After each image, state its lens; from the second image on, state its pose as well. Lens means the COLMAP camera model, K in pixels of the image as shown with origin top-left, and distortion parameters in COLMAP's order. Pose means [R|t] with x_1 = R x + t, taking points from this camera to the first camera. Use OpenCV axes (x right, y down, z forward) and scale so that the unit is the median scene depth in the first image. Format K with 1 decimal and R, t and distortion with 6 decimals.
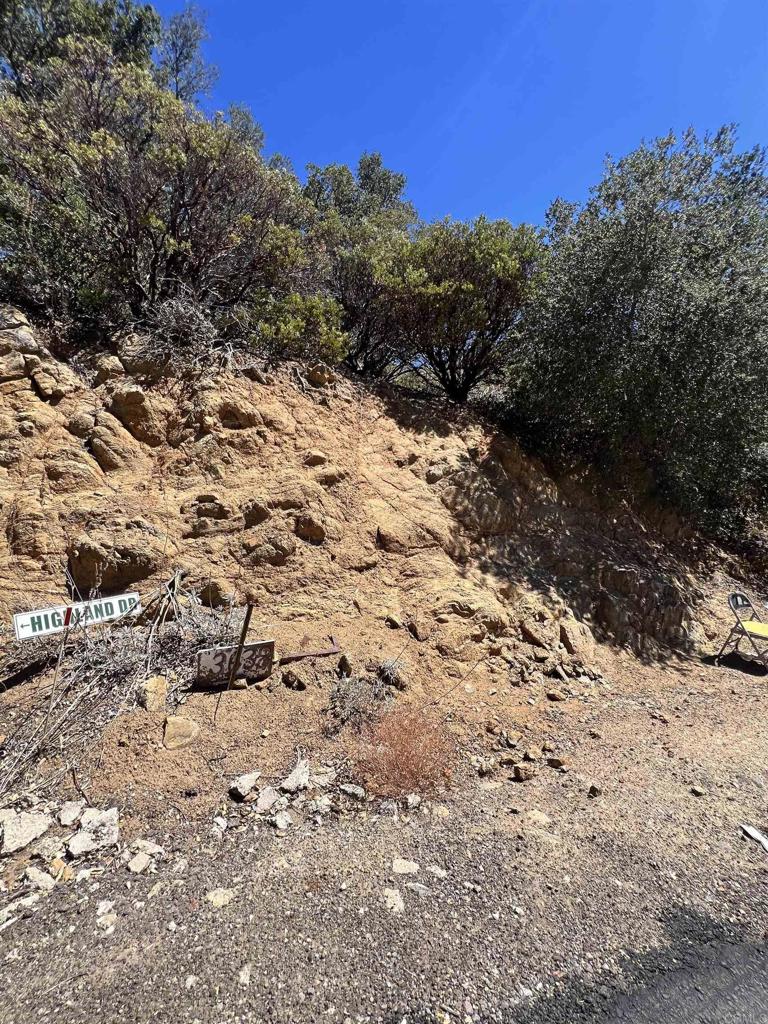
lens RADIAL K [[413.0, 0, 381.4], [0, 413.0, 512.6], [0, 0, 1]] dist [0.011029, 0.000731]
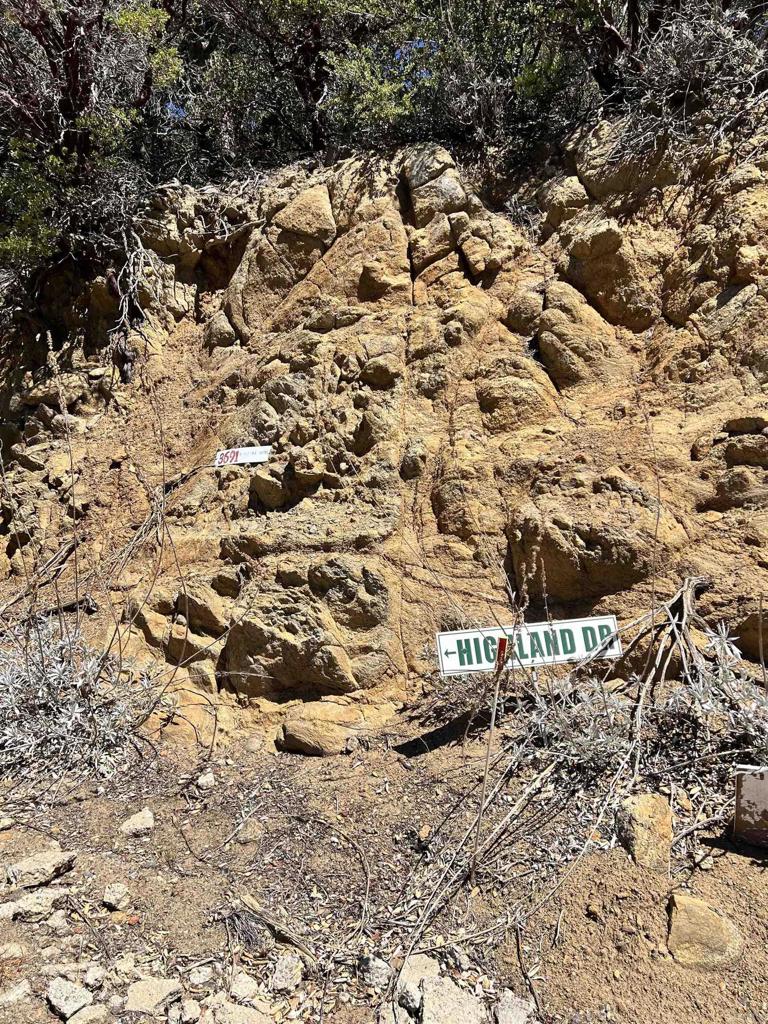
lens RADIAL K [[772.1, 0, 378.2], [0, 772.1, 516.9], [0, 0, 1]] dist [0.031195, -0.047626]
pose [[0.674279, 0.020876, -0.738182, -0.061330], [0.038091, 0.997287, 0.062997, -0.002329], [0.737494, -0.070595, 0.671654, 0.115122]]
